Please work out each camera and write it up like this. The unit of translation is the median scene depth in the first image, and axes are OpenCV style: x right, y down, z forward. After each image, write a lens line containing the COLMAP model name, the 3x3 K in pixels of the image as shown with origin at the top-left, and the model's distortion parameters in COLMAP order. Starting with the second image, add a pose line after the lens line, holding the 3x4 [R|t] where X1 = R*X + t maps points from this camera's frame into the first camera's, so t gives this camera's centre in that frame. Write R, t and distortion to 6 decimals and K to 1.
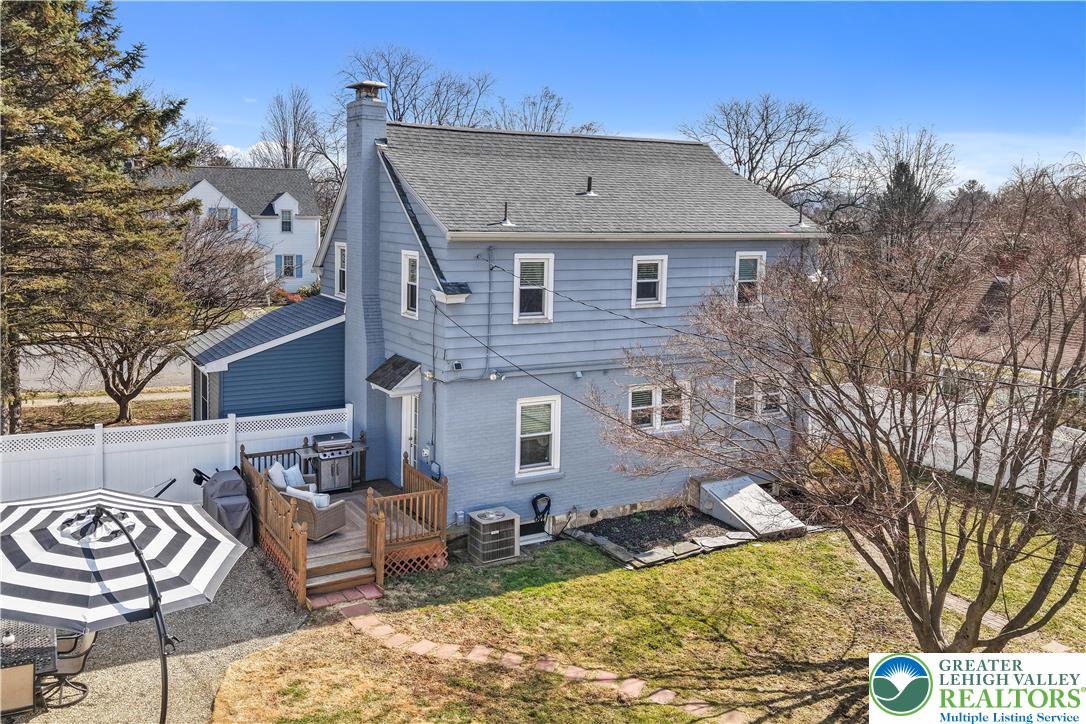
lens RADIAL K [[616.5, 0, 543.0], [0, 616.5, 362.0], [0, 0, 1]] dist [0.001976, -0.000708]
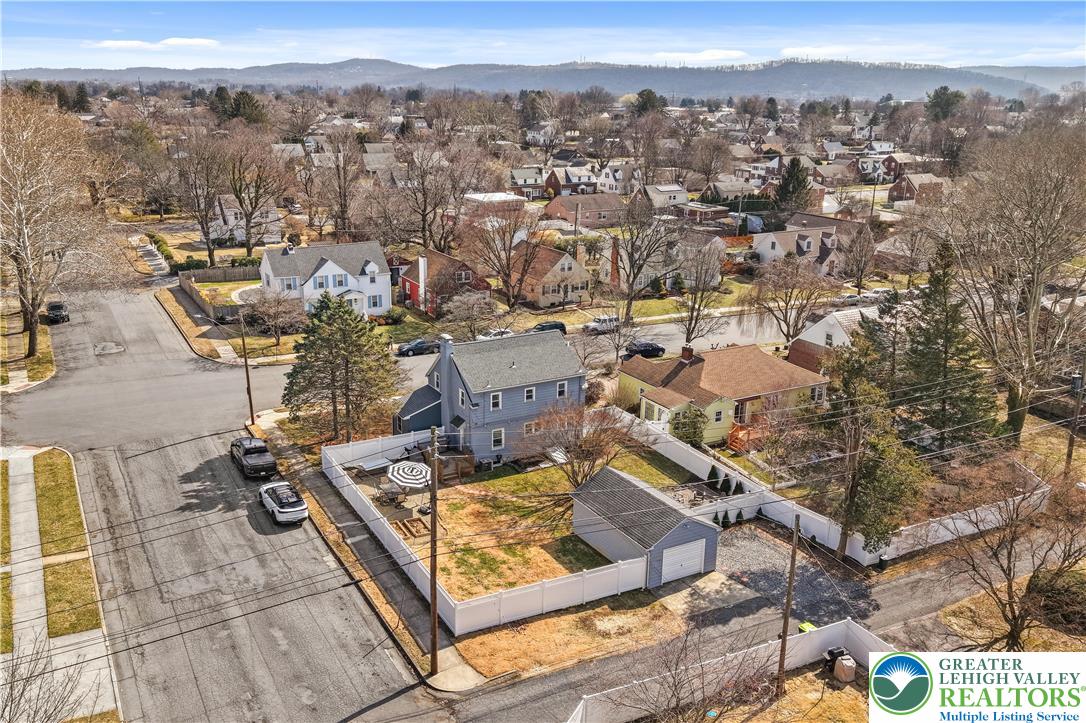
lens RADIAL K [[616.5, 0, 543.0], [0, 616.5, 361.5], [0, 0, 1]] dist [0.001976, -0.000708]
pose [[1.000000, 0.000134, 0.000891, 0.259012], [-0.000316, 0.978137, 0.207962, -1.103687], [-0.000844, -0.207962, 0.978137, -2.520927]]
